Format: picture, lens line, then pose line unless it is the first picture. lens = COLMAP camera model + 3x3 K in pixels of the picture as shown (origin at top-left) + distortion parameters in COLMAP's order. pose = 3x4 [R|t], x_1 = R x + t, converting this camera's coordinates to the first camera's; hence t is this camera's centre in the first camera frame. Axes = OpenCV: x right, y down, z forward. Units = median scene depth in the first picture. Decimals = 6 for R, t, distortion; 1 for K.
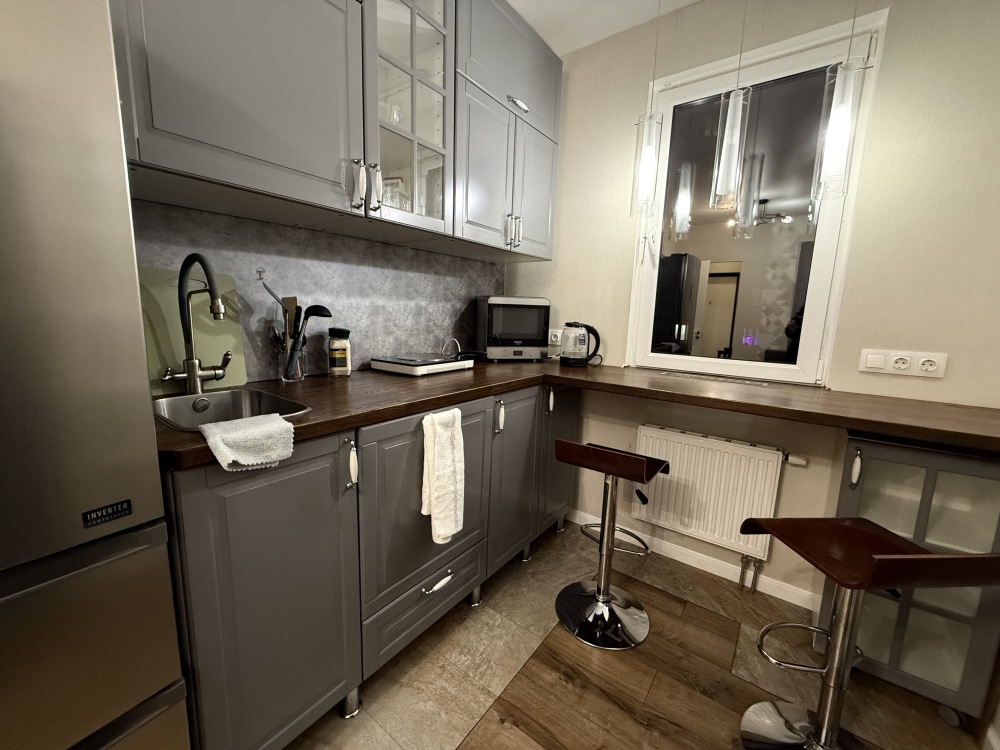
lens RADIAL K [[399.4, 0, 497.3], [0, 399.4, 374.4], [0, 0, 1]] dist [0.000740, 0.000112]
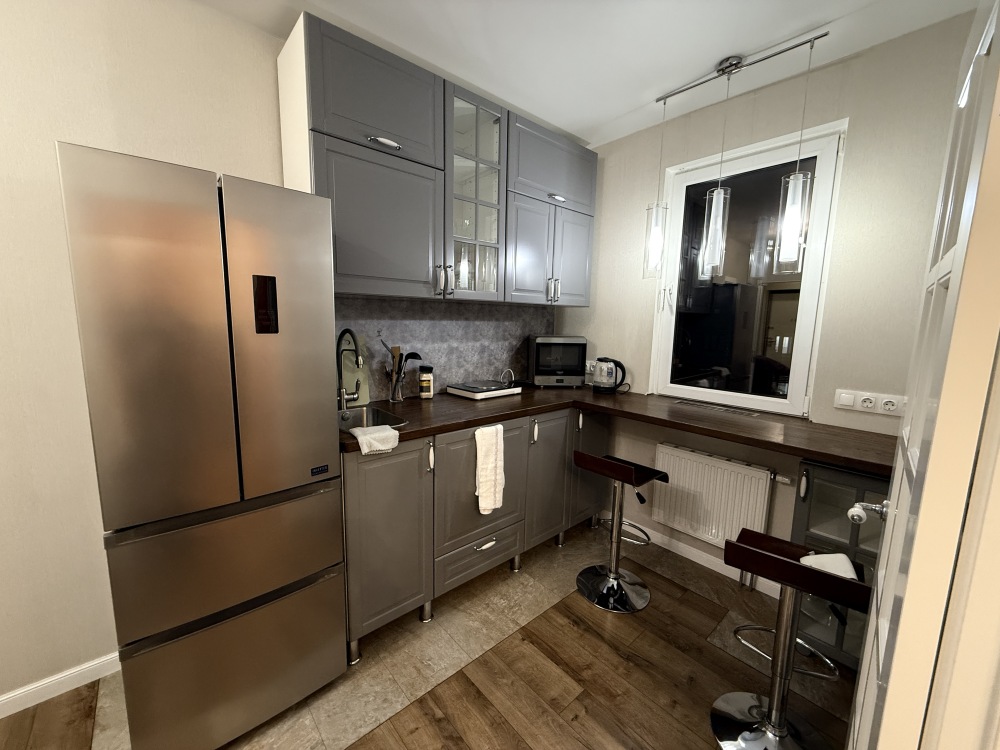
lens RADIAL K [[399.4, 0, 497.3], [0, 399.4, 374.4], [0, 0, 1]] dist [0.000740, 0.000112]
pose [[0.979176, 0.017750, -0.202237, 0.147214], [-0.022713, 0.999495, -0.022245, -0.054285], [0.201740, 0.026375, 0.979084, -0.358592]]
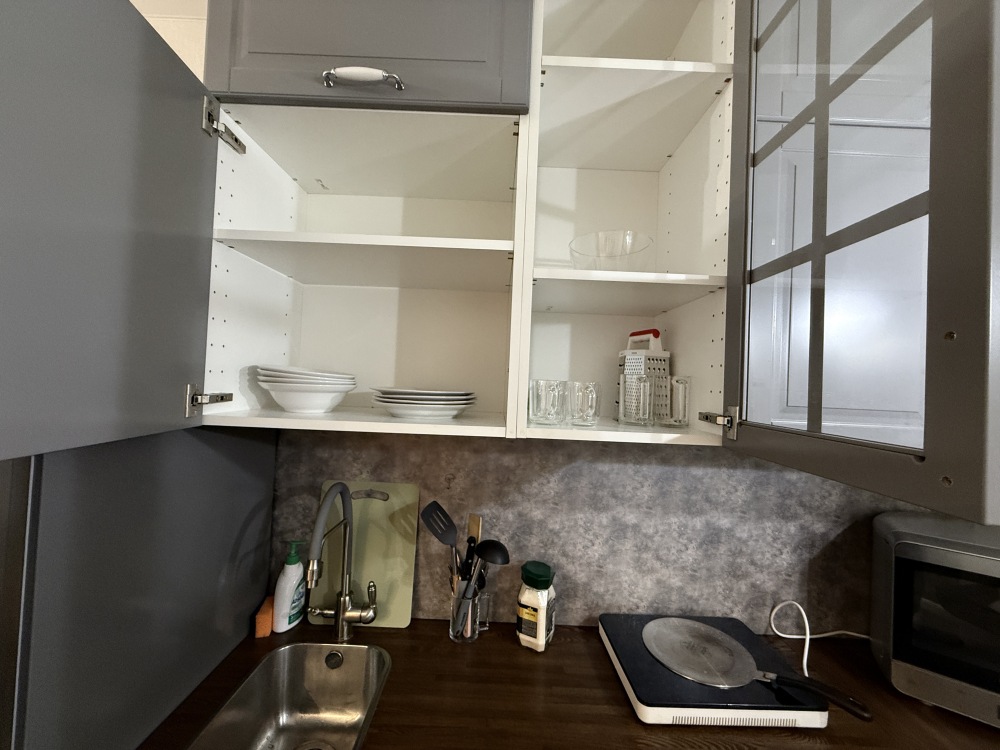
lens RADIAL K [[399.4, 0, 497.3], [0, 399.4, 374.4], [0, 0, 1]] dist [0.000740, 0.000112]
pose [[0.601366, -0.020176, -0.798719, 0.082440], [-0.151266, 0.978726, -0.138614, -0.304652], [0.784524, 0.204177, 0.585520, 0.476752]]
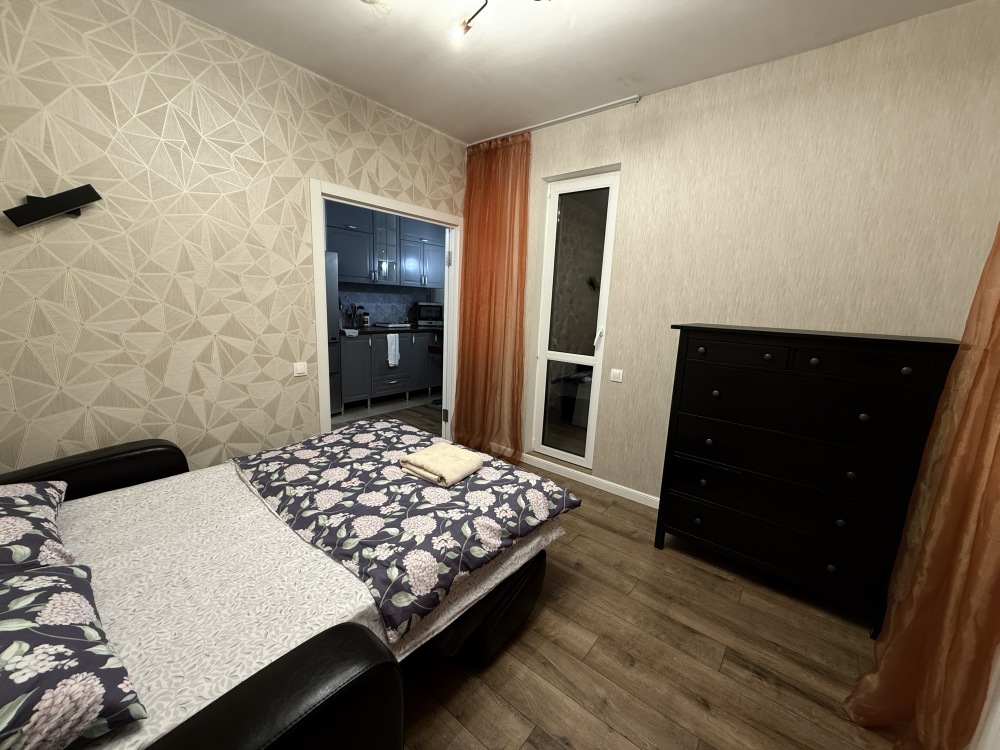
lens RADIAL K [[399.4, 0, 497.3], [0, 399.4, 374.4], [0, 0, 1]] dist [0.000740, 0.000112]
pose [[0.999211, 0.019978, -0.034317, 0.791514], [-0.019140, 0.999515, 0.024577, 0.286252], [0.034791, -0.023901, 0.999109, -2.218313]]
